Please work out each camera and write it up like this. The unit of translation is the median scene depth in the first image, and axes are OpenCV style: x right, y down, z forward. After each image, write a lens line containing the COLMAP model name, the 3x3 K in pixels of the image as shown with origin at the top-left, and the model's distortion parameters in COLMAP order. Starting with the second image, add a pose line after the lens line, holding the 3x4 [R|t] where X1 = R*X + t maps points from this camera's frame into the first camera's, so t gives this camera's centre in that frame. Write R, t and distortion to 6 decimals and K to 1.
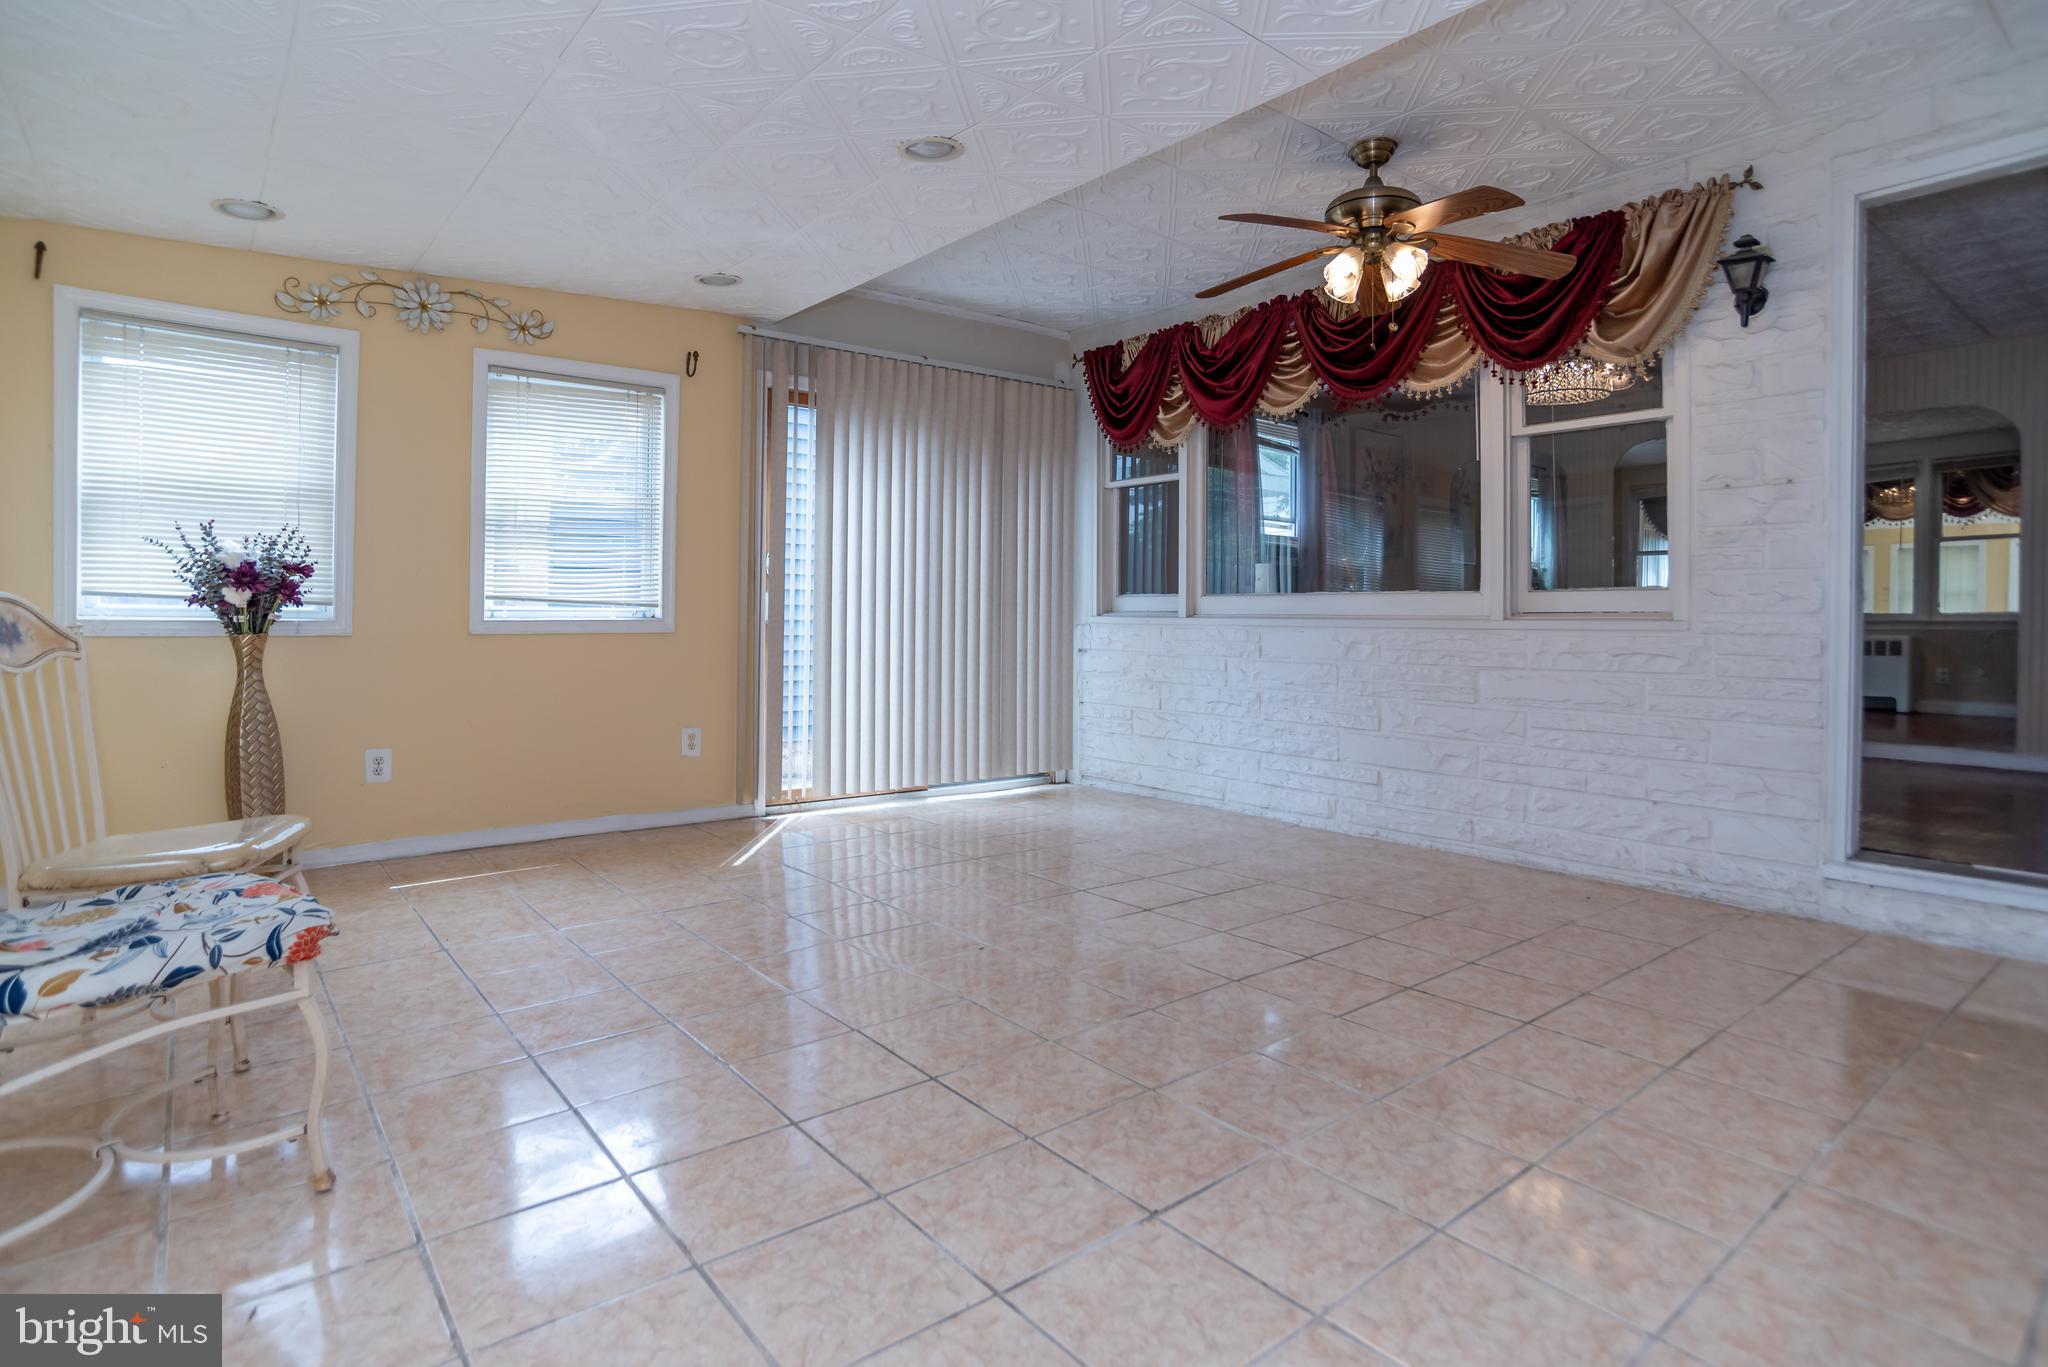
lens RADIAL K [[1068.0, 0, 1029.3], [0, 1068.0, 620.8], [0, 0, 1]] dist [-0.072945, 0.029718]
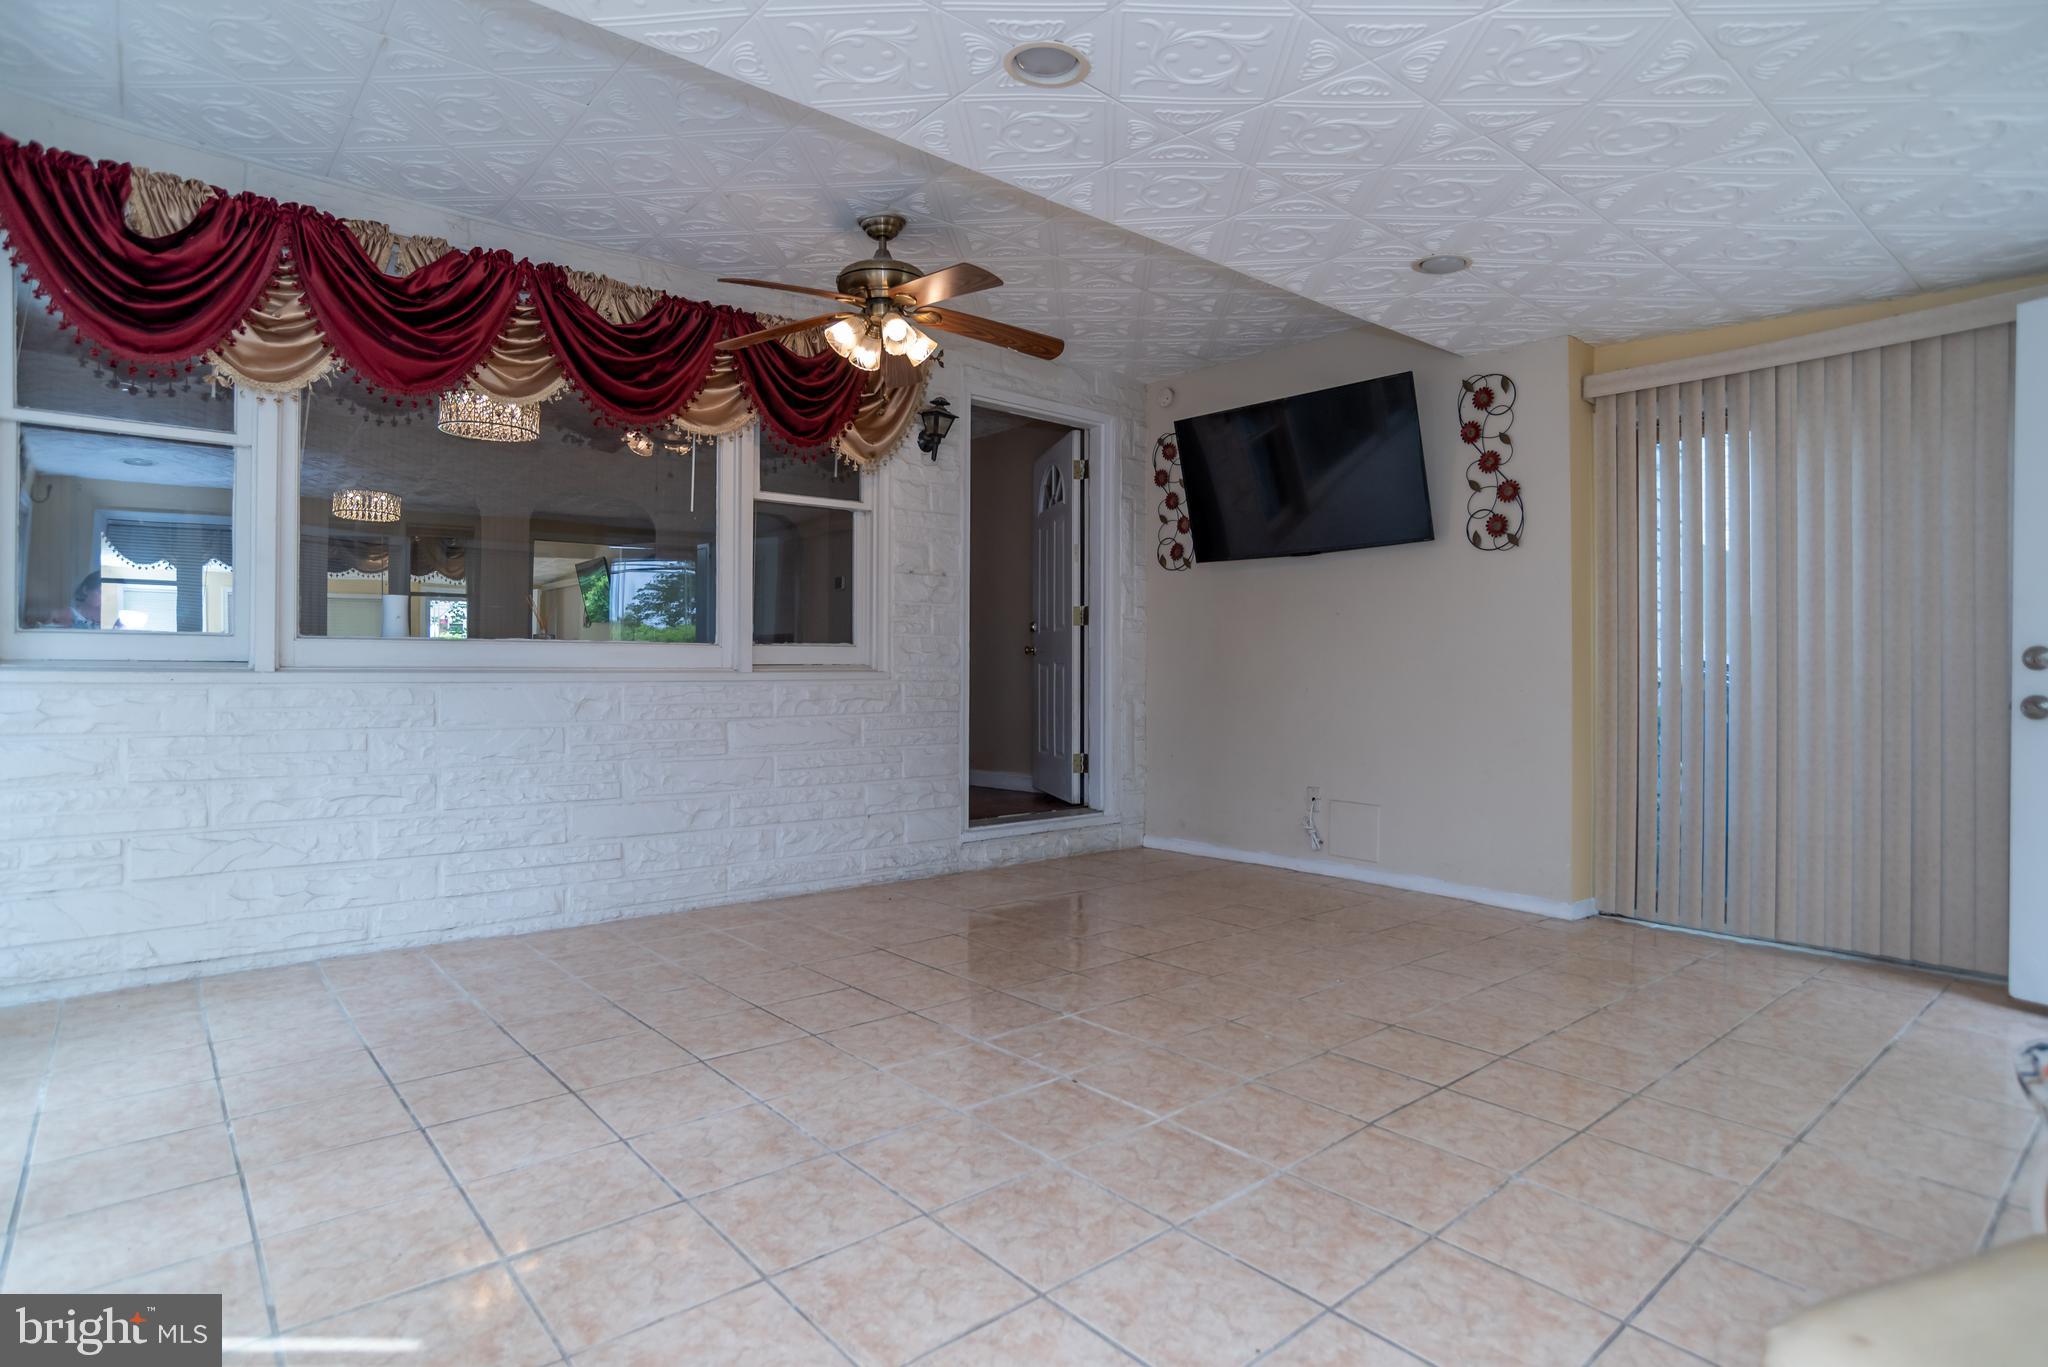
lens RADIAL K [[1068.0, 0, 1007.9], [0, 1068.0, 663.9], [0, 0, 1]] dist [-0.072945, 0.029718]
pose [[-0.012732, -0.005187, 0.999905, -0.605988], [-0.001592, 0.999985, 0.005168, -0.014640], [-0.999918, -0.001526, -0.012740, 0.742127]]
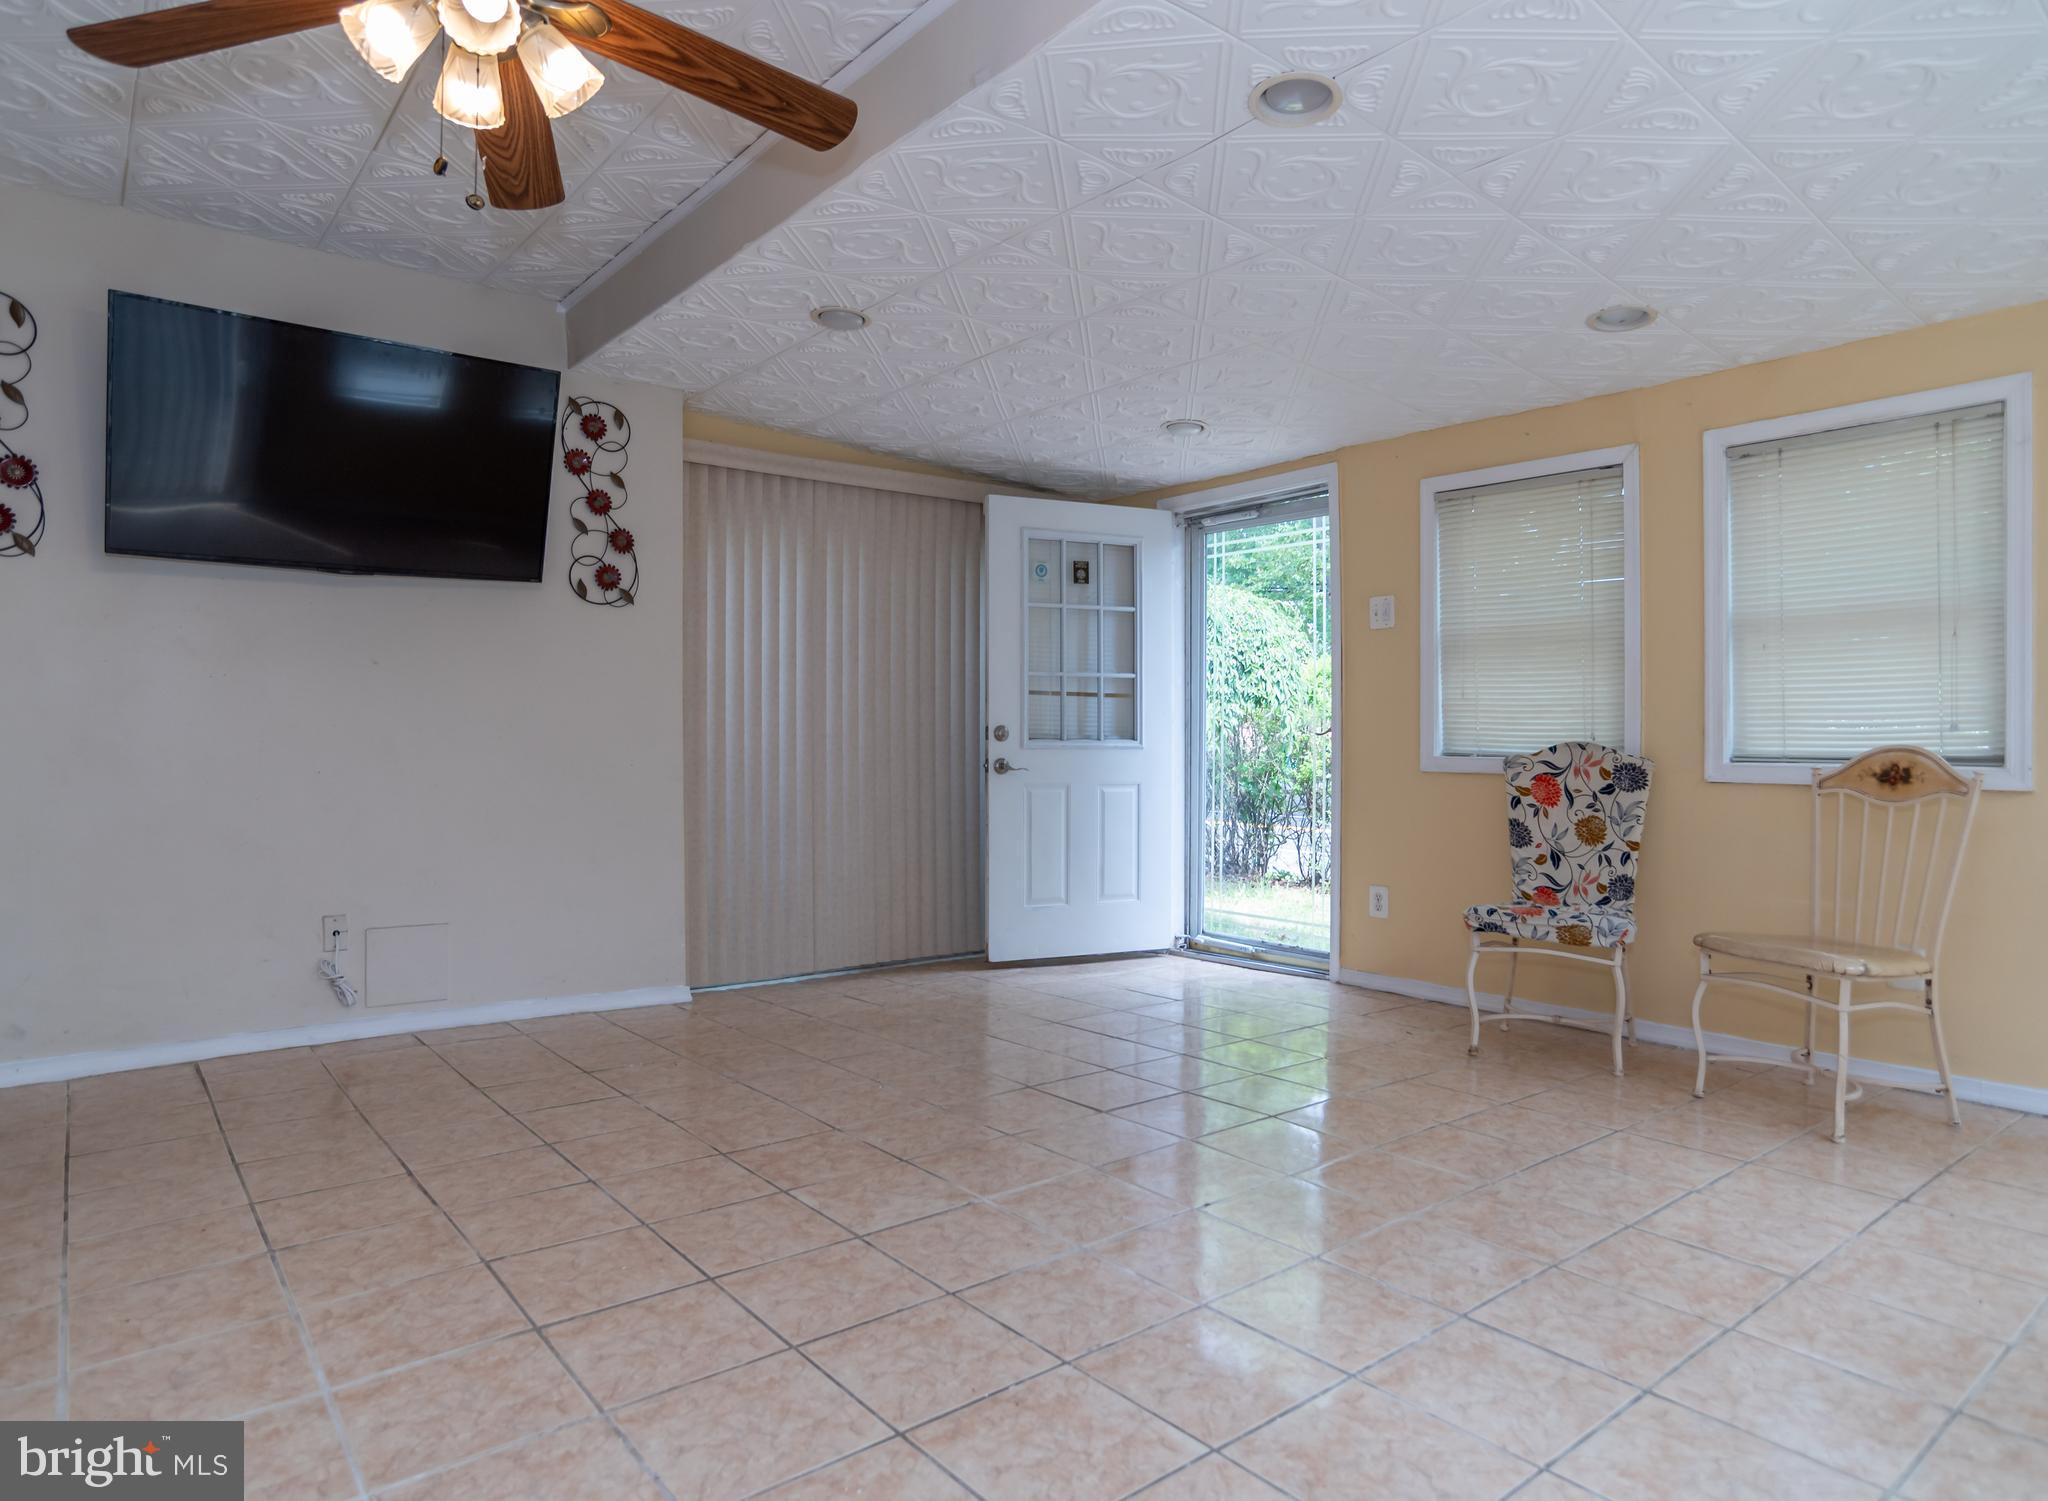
lens RADIAL K [[1227.9, 0, 1009.3], [0, 1227.9, 742.6], [0, 0, 1]] dist [-0.073553, 0.017177]
pose [[-0.999852, -0.010108, 0.013901, 0.060639], [-0.010064, 0.999944, 0.003268, -0.010646], [-0.013933, 0.003127, -0.999898, 1.292288]]
